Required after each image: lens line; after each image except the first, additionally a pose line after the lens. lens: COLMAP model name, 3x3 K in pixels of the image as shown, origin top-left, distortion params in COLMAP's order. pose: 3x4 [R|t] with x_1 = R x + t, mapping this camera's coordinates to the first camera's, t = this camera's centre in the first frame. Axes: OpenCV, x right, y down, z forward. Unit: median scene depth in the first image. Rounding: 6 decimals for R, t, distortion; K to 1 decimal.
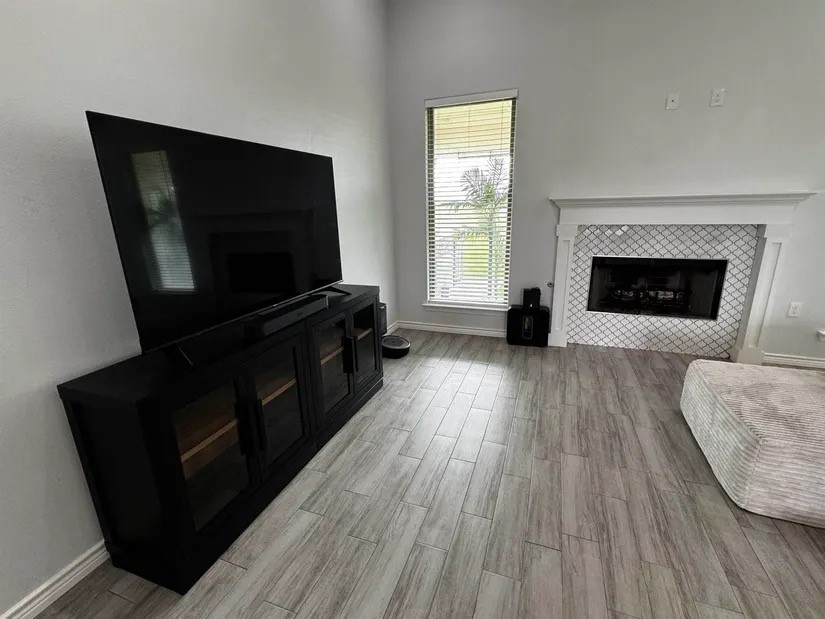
lens RADIAL K [[389.9, 0, 412.5], [0, 389.9, 309.5], [0, 0, 1]] dist [0.012462, -0.000059]
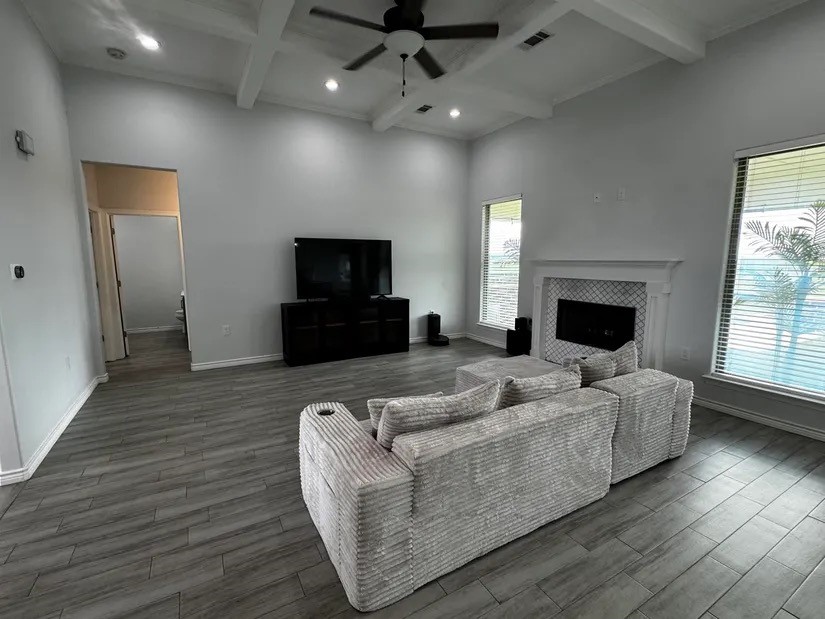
lens RADIAL K [[377.1, 0, 412.5], [0, 377.1, 309.5], [0, 0, 1]] dist [-0.001308, -0.000520]
pose [[0.759074, 0.112381, -0.641231, 0.976489], [-0.198287, 0.978097, -0.063307, 0.098454], [0.620072, 0.175202, 0.764732, -0.398110]]
